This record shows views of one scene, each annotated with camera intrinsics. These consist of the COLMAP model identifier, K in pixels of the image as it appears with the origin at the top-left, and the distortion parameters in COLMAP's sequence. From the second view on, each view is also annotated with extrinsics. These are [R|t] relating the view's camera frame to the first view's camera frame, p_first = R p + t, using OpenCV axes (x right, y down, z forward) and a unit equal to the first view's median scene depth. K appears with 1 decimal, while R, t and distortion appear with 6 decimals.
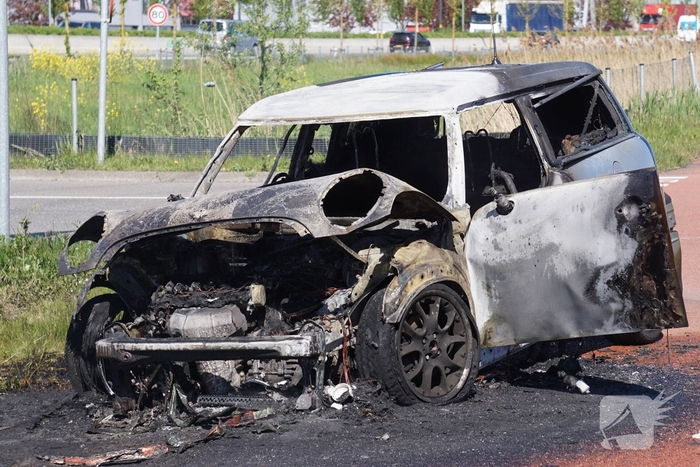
lens RADIAL K [[2773.0, 0, 350.0], [0, 2773.0, 233.5], [0, 0, 1]] dist [0.703690, 4.294661]
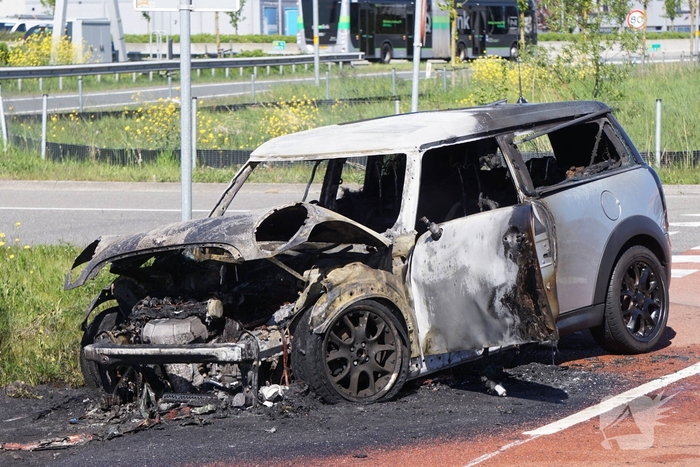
lens RADIAL K [[2773.0, 0, 350.0], [0, 2773.0, 233.5], [0, 0, 1]] dist [0.703690, 4.294661]
pose [[0.980876, 0.003993, -0.194593, 0.251830], [-0.003968, 0.999992, 0.000518, -0.010397], [0.194594, 0.000264, 0.980884, -0.142916]]
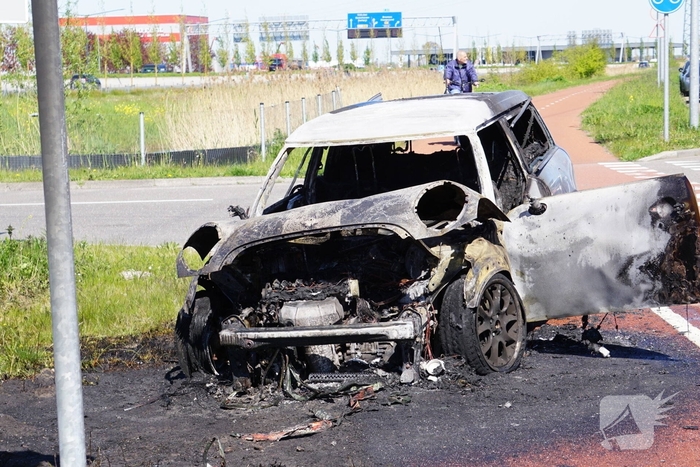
lens RADIAL K [[1971.6, 0, 350.0], [0, 1971.6, 233.5], [0, 0, 1]] dist [0.121619, 1.548753]
pose [[0.984746, -0.032236, 0.170988, -0.179954], [0.030710, 0.999461, 0.011566, -0.011425], [-0.171269, -0.006139, 0.985205, 0.160434]]
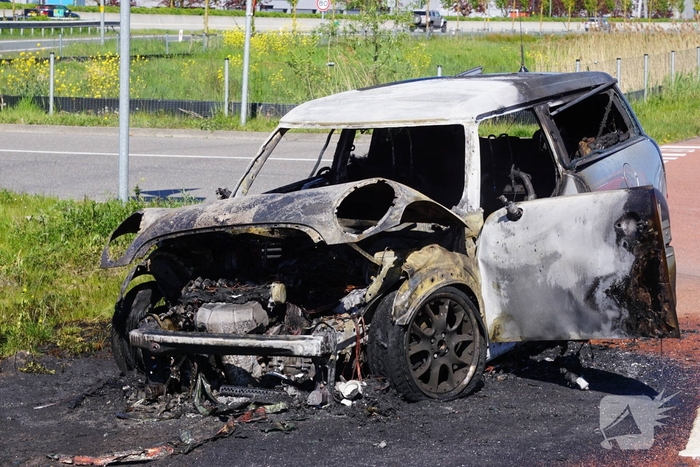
lens RADIAL K [[1971.6, 0, 350.0], [0, 1971.6, 233.5], [0, 0, 1]] dist [0.121619, 1.548753]
pose [[0.997971, 0.024285, -0.058849, 0.038499], [-0.022000, 0.998990, 0.039172, -0.031152], [0.059741, -0.037798, 0.997498, 0.245173]]
